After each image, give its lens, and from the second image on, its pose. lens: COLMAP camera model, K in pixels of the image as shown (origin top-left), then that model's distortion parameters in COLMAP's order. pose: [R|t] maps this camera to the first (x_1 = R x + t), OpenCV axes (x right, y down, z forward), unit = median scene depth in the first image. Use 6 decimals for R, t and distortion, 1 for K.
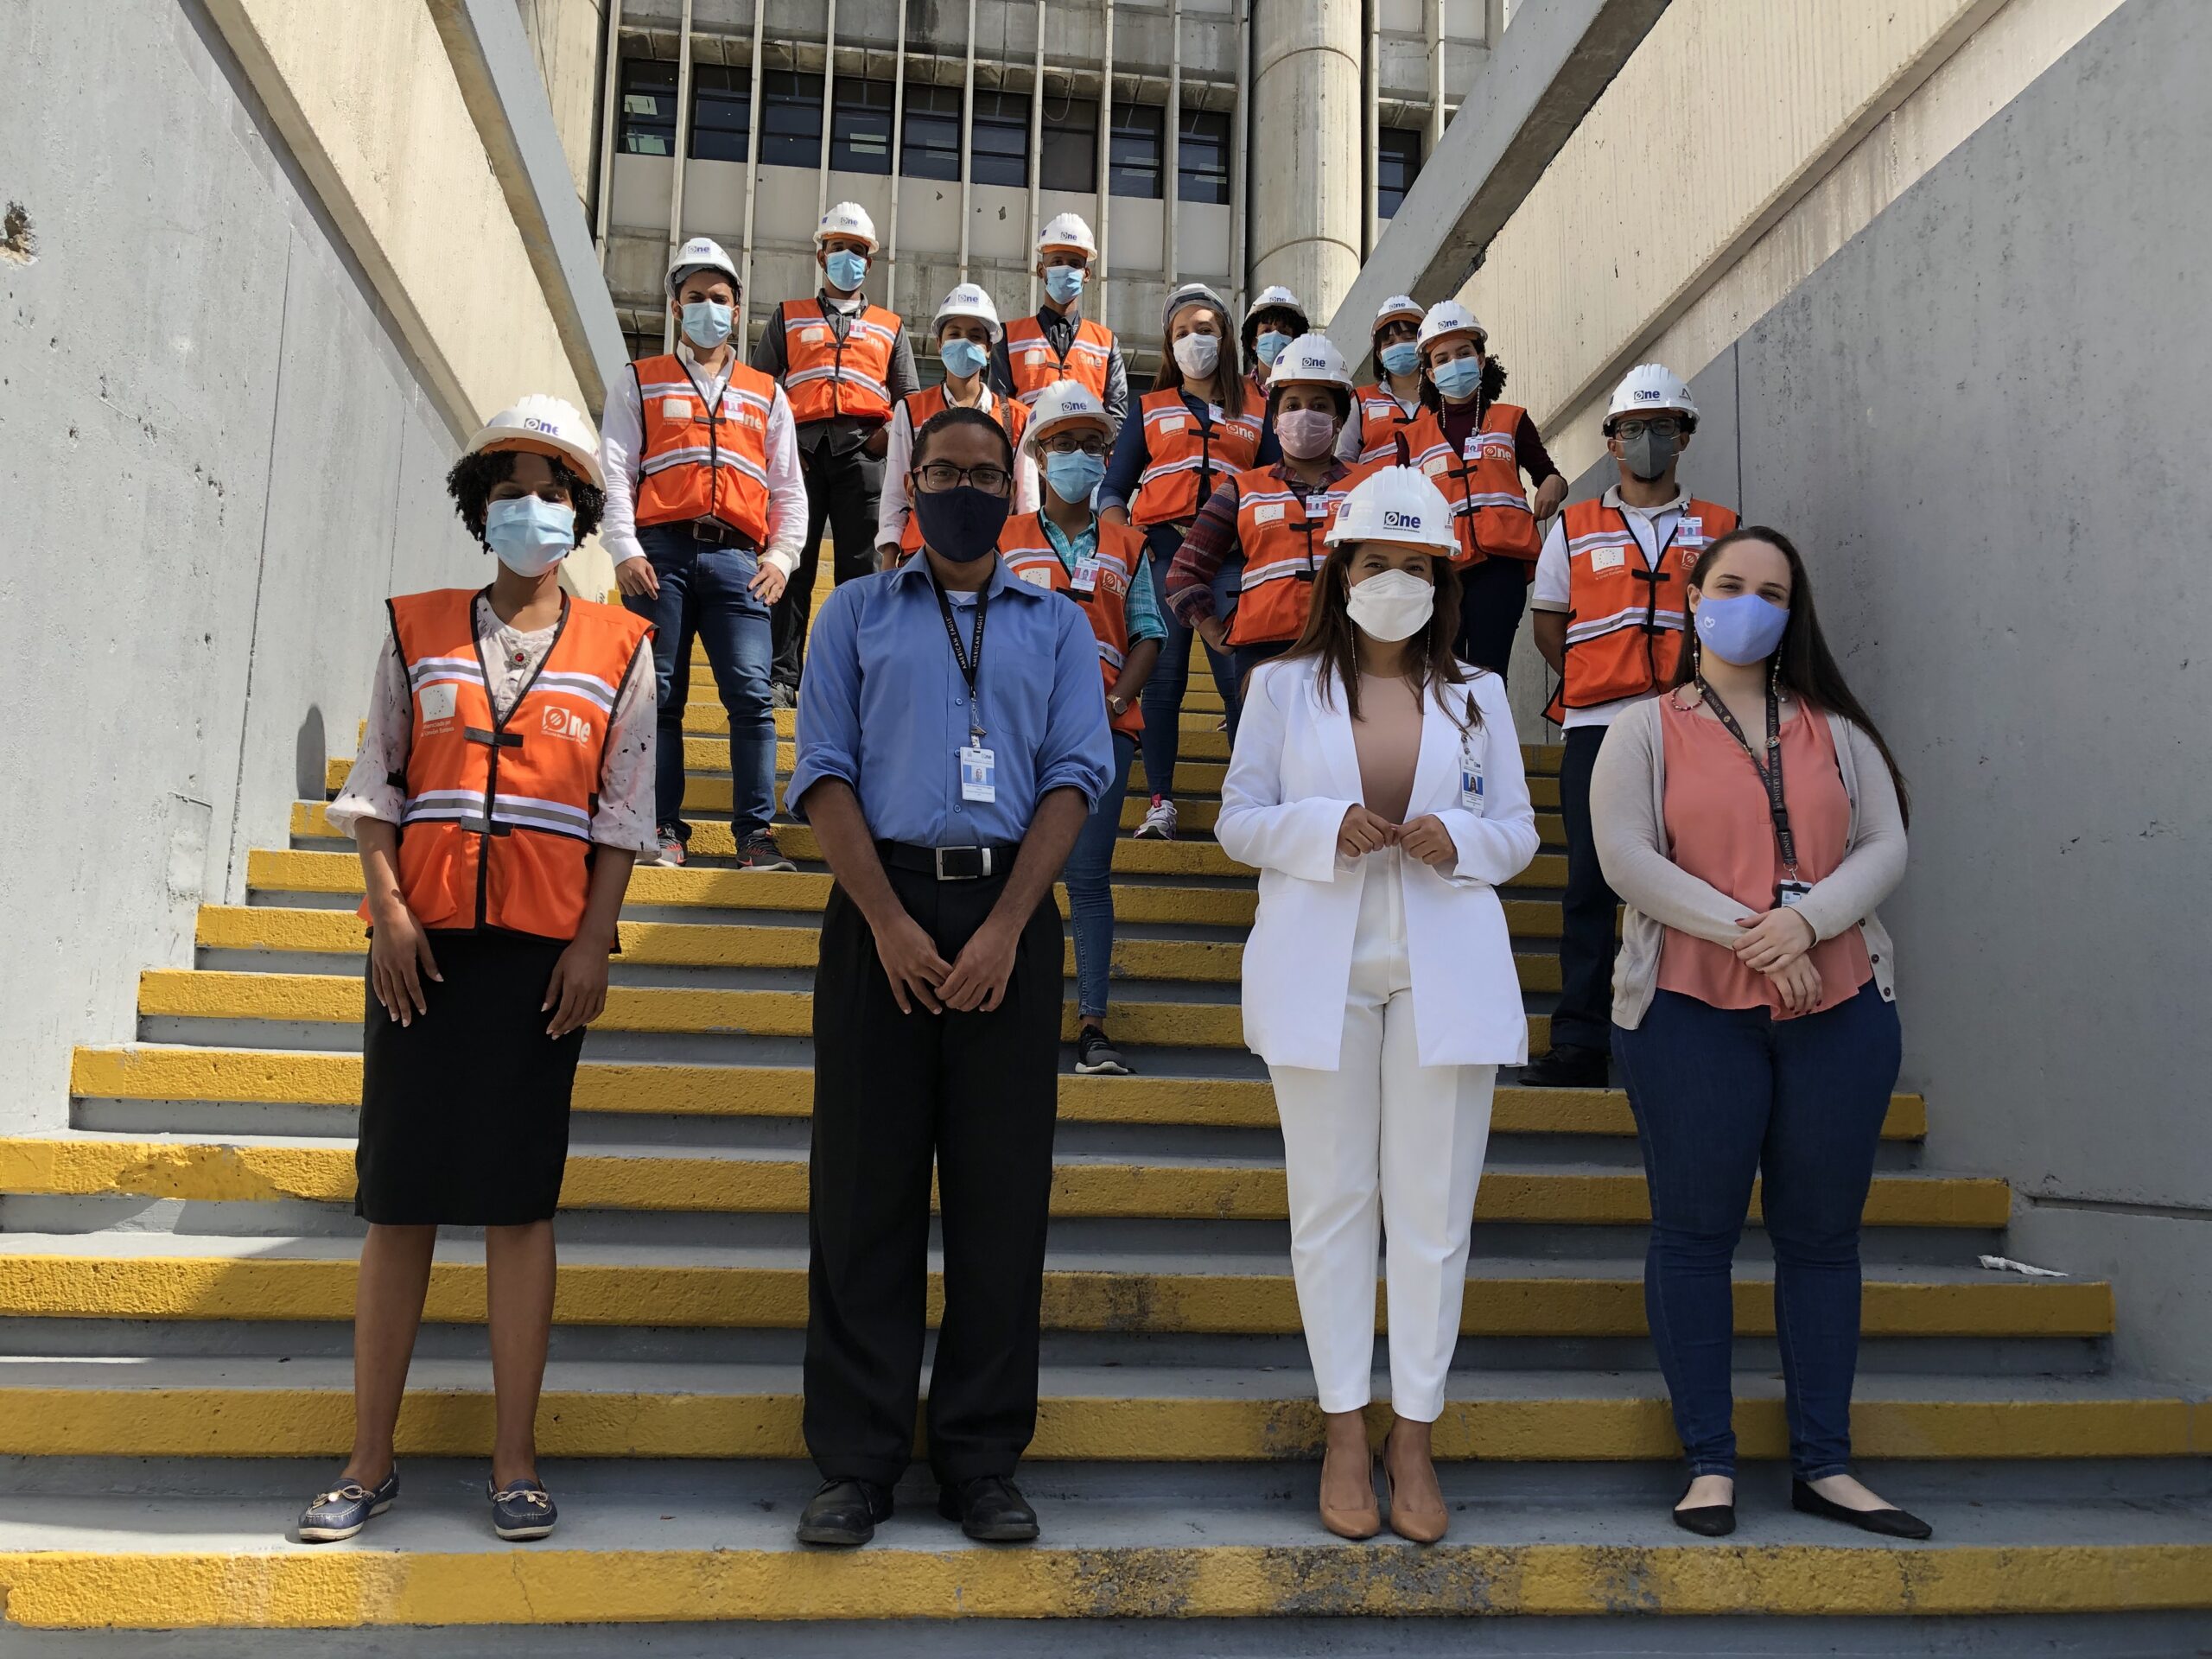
lens RADIAL K [[1814.3, 0, 1104.9], [0, 1814.3, 932.1], [0, 0, 1]] dist [-0.008797, -0.010196]
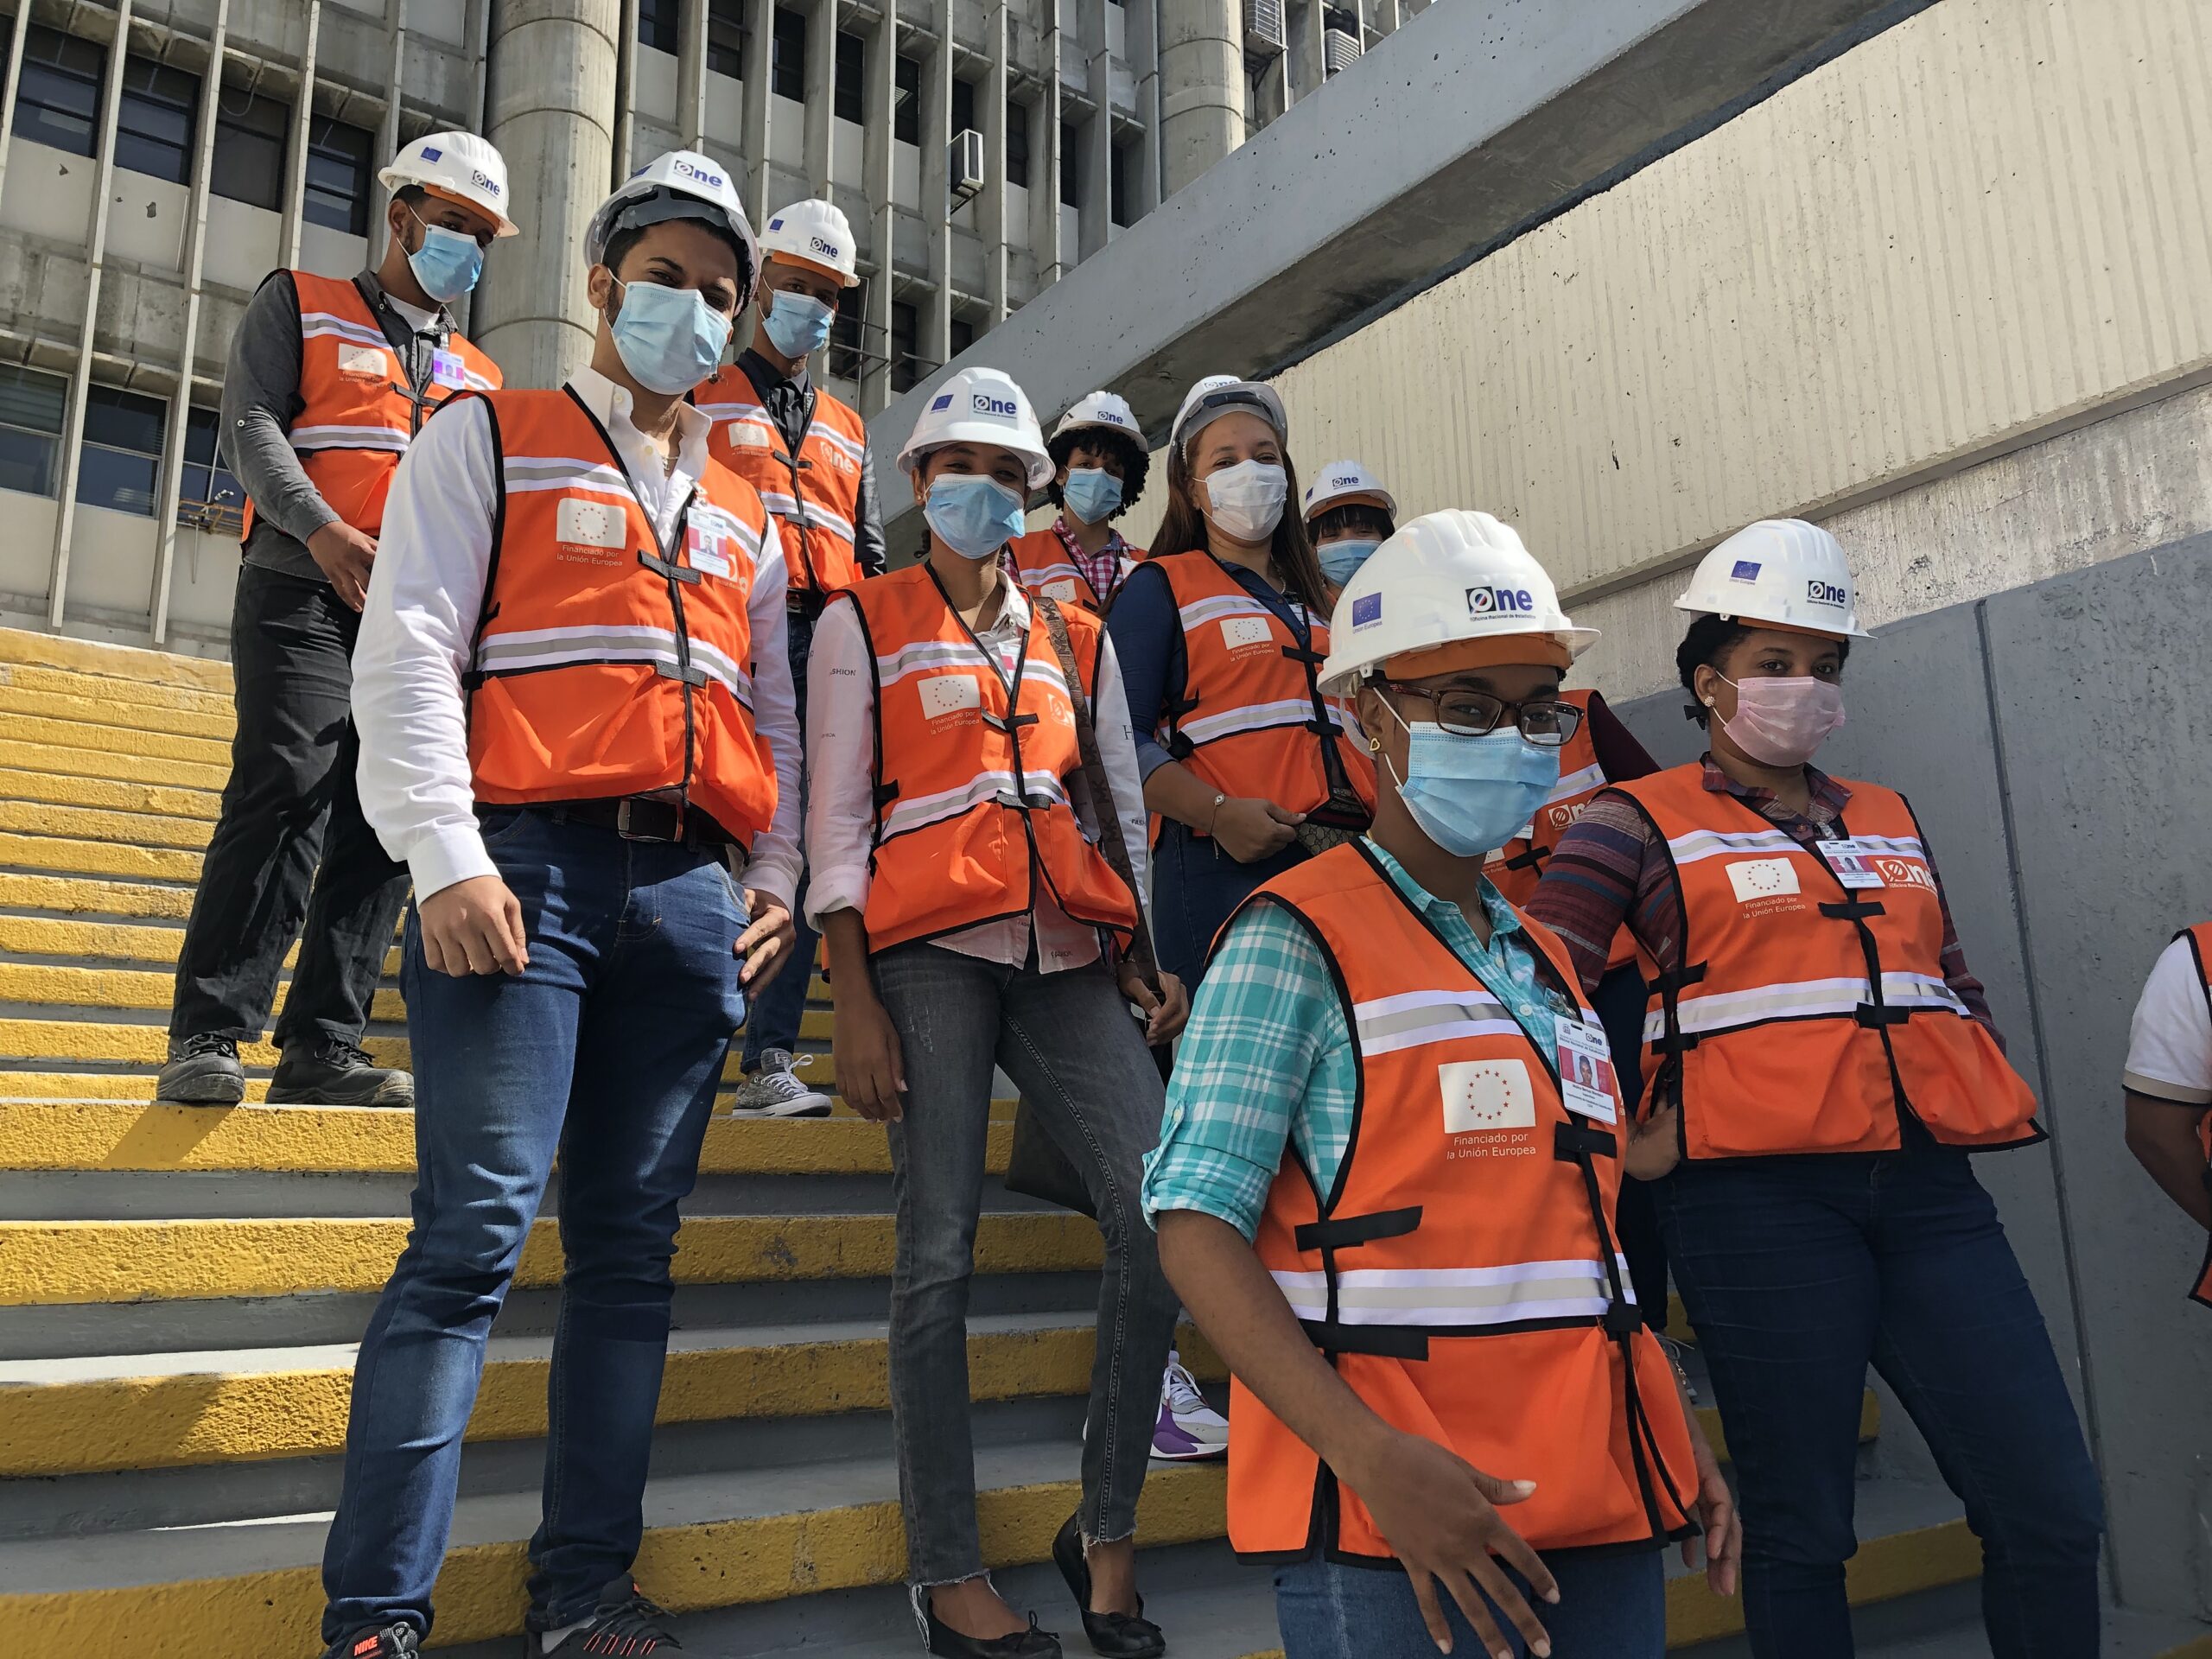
lens RADIAL K [[1814.3, 0, 1104.9], [0, 1814.3, 932.1], [0, 0, 1]] dist [-0.008797, -0.010196]
pose [[0.871634, 0.043712, 0.488204, -0.067168], [-0.014591, 0.997888, -0.063296, -0.034793], [-0.489940, 0.048047, 0.870431, 0.117924]]
